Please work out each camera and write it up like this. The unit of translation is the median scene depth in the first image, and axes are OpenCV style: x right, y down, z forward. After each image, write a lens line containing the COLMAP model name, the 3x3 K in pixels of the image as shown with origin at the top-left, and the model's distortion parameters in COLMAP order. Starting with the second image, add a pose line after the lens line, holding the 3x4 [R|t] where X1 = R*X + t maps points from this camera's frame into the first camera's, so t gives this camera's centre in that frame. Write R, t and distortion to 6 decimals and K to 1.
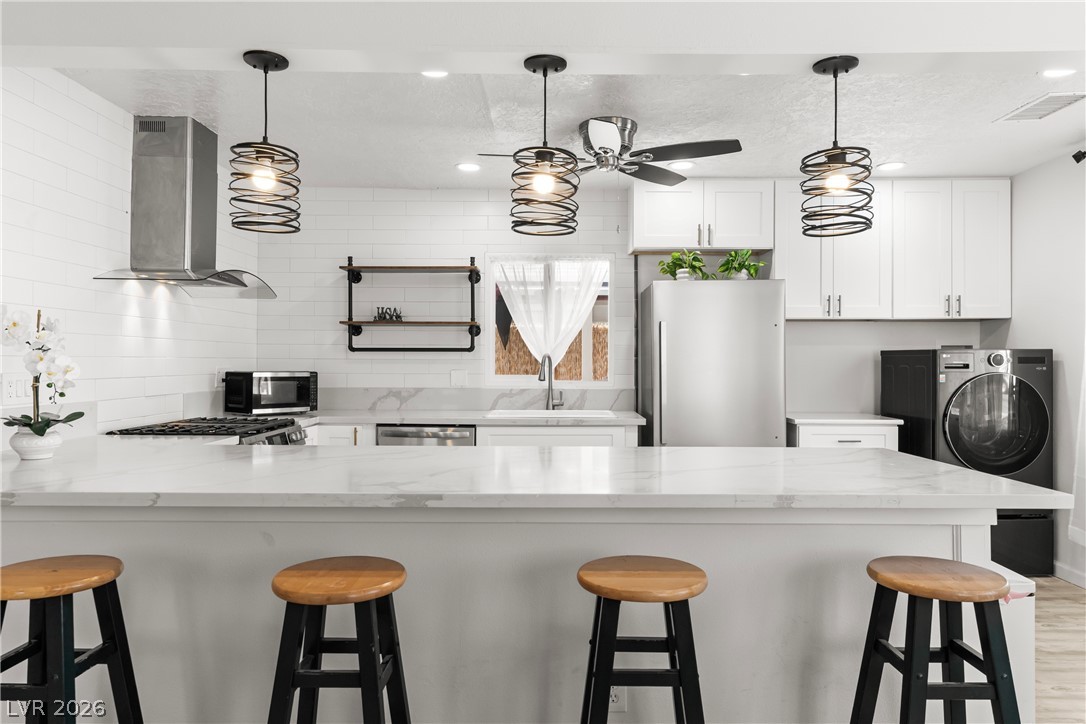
lens RADIAL K [[726.3, 0, 545.6], [0, 726.3, 362.3], [0, 0, 1]] dist [0.002792, -0.002598]
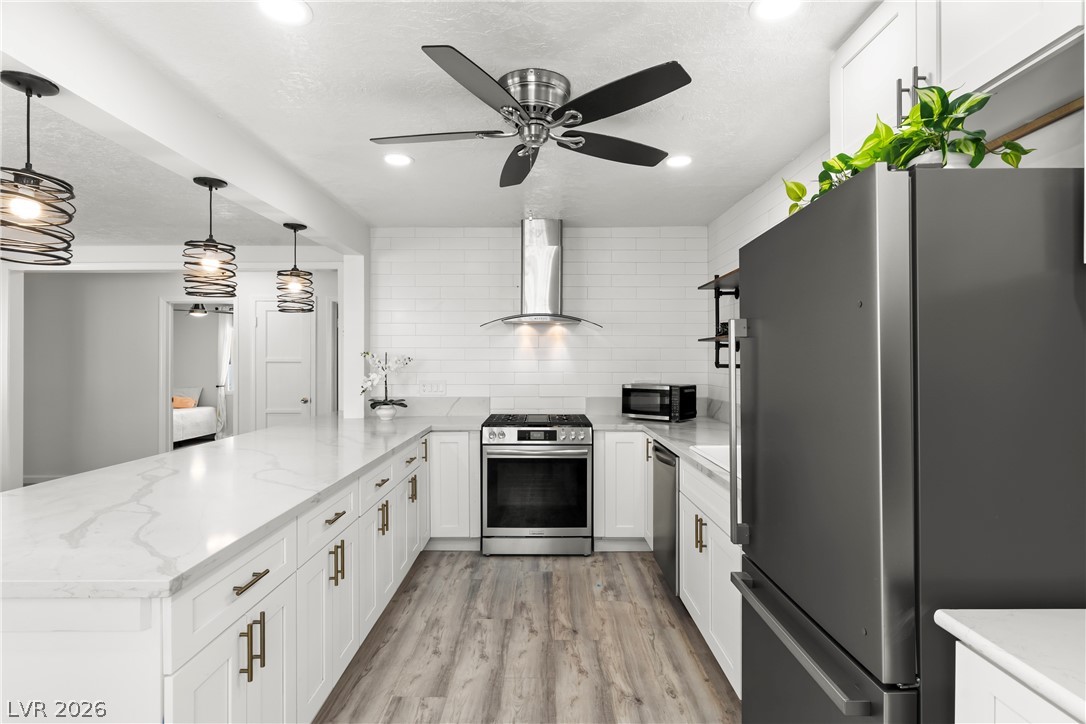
lens RADIAL K [[556.9, 0, 539.9], [0, 556.9, 359.9], [0, 0, 1]] dist [-0.000962, 0.000587]
pose [[0.009370, -0.007056, -0.999931, 0.537383], [-0.001918, 0.999973, -0.007074, -0.020473], [0.999954, 0.001984, 0.009356, 0.784335]]
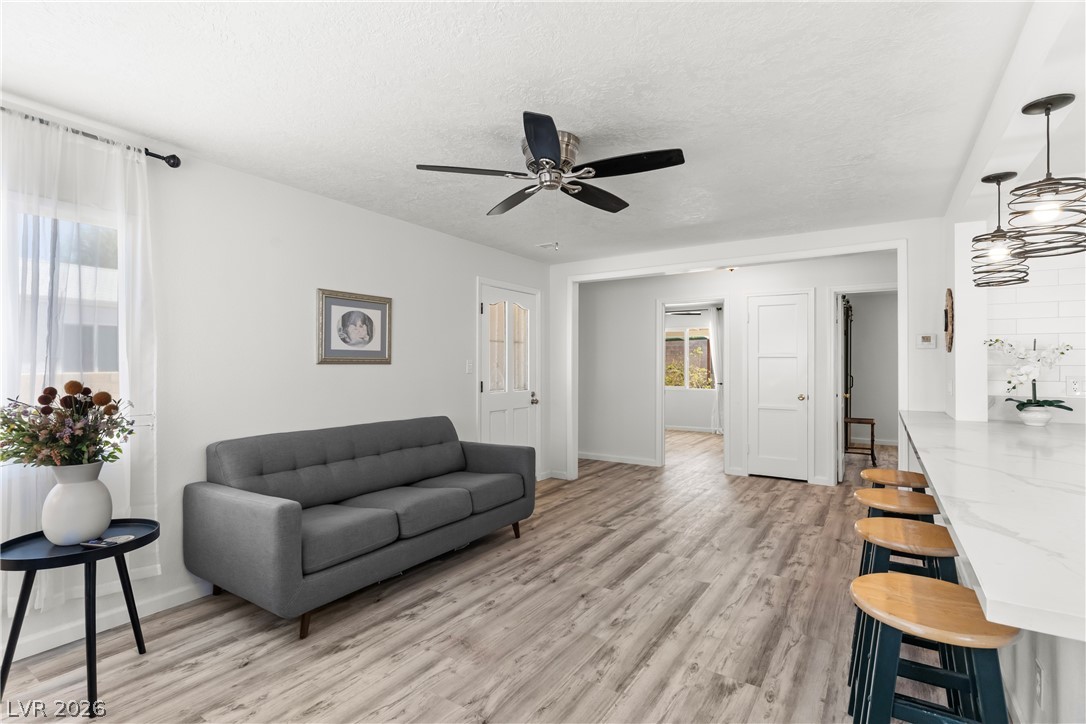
lens RADIAL K [[526.9, 0, 560.0], [0, 526.9, 364.4], [0, 0, 1]] dist [0.011753, -0.000517]
pose [[-0.514205, -0.002928, -0.857662, 0.514073], [-0.005031, 0.999987, -0.000397, -0.002955], [0.857653, 0.004111, -0.514213, 0.369524]]
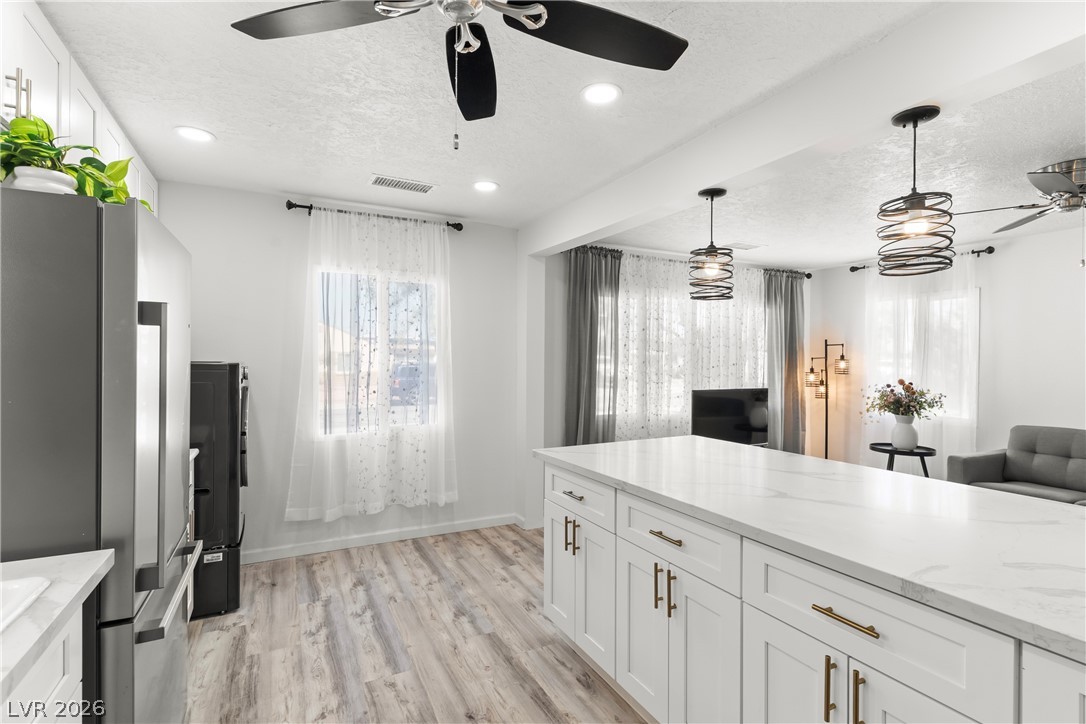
lens RADIAL K [[526.9, 0, 538.3], [0, 526.9, 362.9], [0, 0, 1]] dist [0.011753, -0.000517]
pose [[-0.464961, -0.008689, 0.885289, -0.206708], [-0.005031, 0.999962, 0.007172, -0.022926], [-0.885317, -0.001119, -0.464987, 0.880273]]
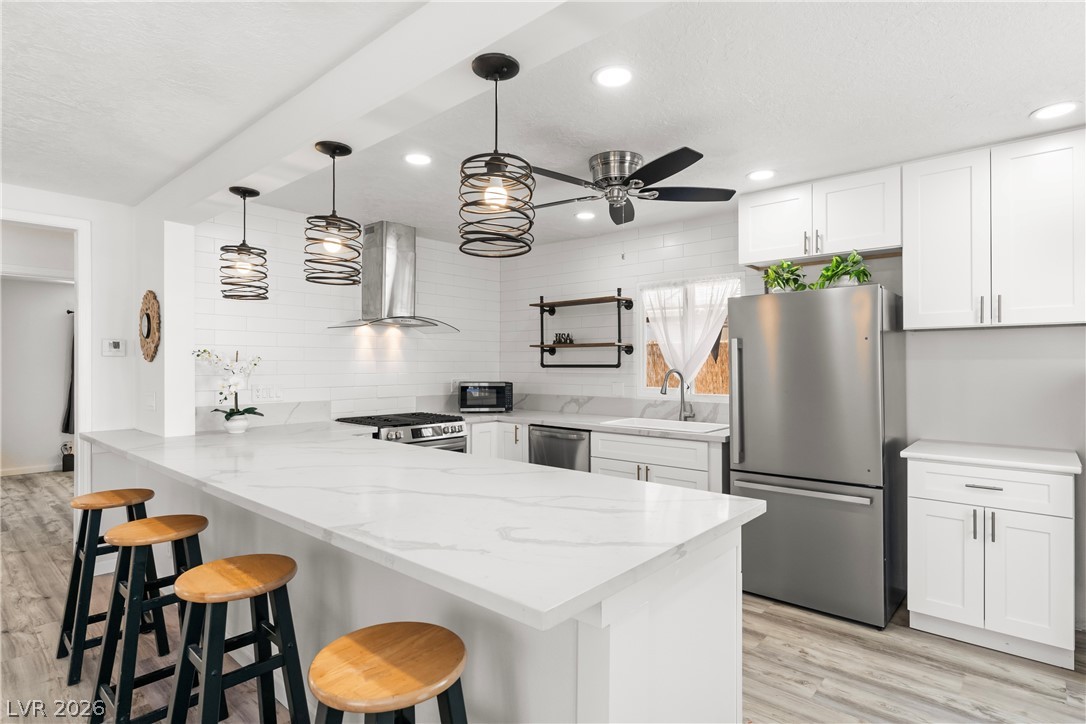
lens RADIAL K [[556.9, 0, 547.7], [0, 556.9, 362.0], [0, 0, 1]] dist [-0.000962, 0.000587]
pose [[0.759727, -0.006439, -0.650210, 0.423977], [0.000798, 0.999959, -0.008969, -0.016714], [0.650241, 0.006295, 0.759702, 0.244171]]
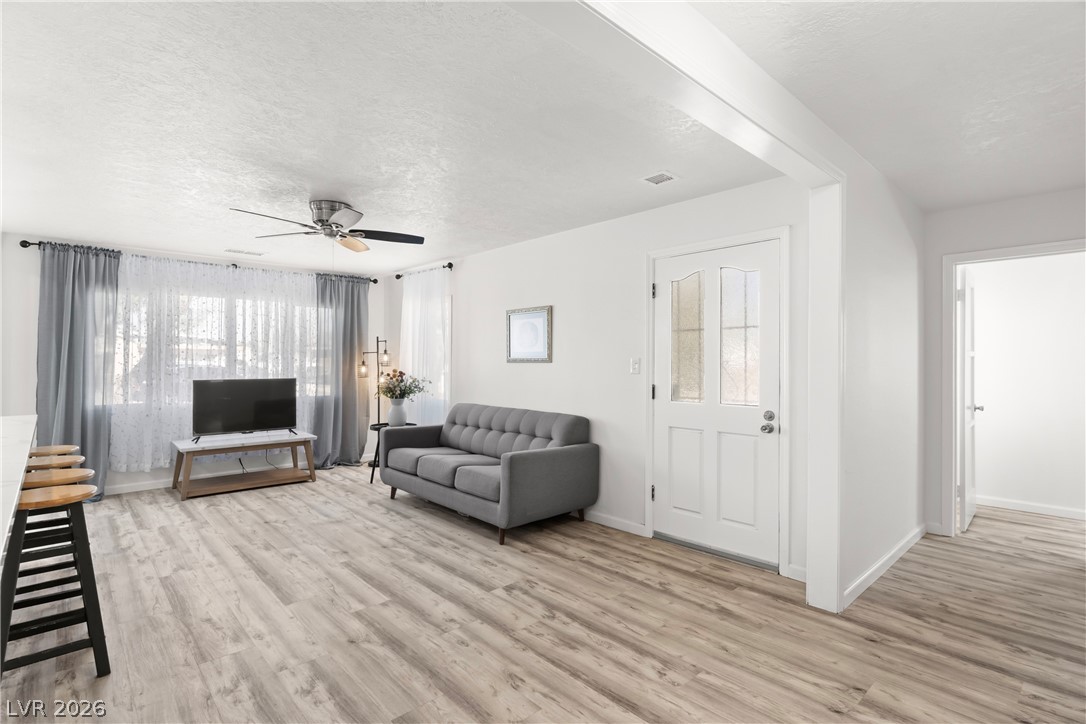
lens RADIAL K [[538.5, 0, 540.7], [0, 538.5, 354.9], [0, 0, 1]] dist [0.000703, 0.001496]
pose [[-0.674083, 0.009493, 0.738594, -0.764785], [-0.001013, 0.999905, -0.013776, -0.003708], [-0.738655, -0.010035, -0.674009, 0.390789]]
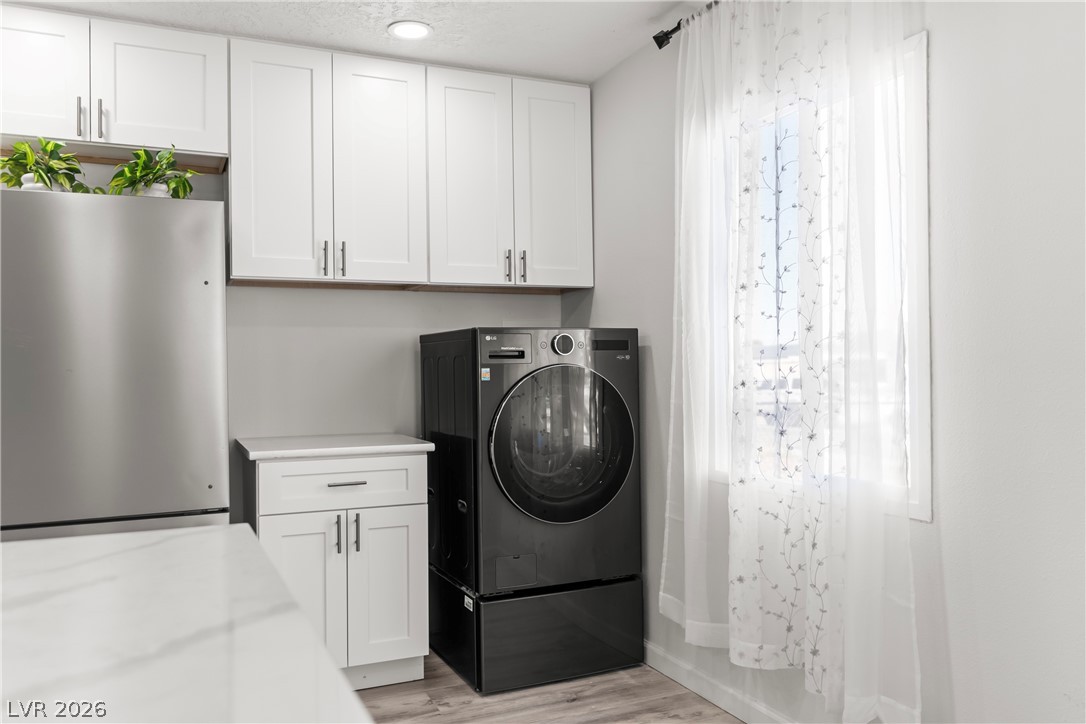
lens RADIAL K [[867.2, 0, 541.4], [0, 867.2, 357.5], [0, 0, 1]] dist [0.010086, 0.000237]
pose [[0.908311, -0.007774, 0.418224, 0.251392], [0.014560, 0.999809, -0.013038, 0.016318], [-0.418043, 0.017932, 0.908250, 0.274459]]
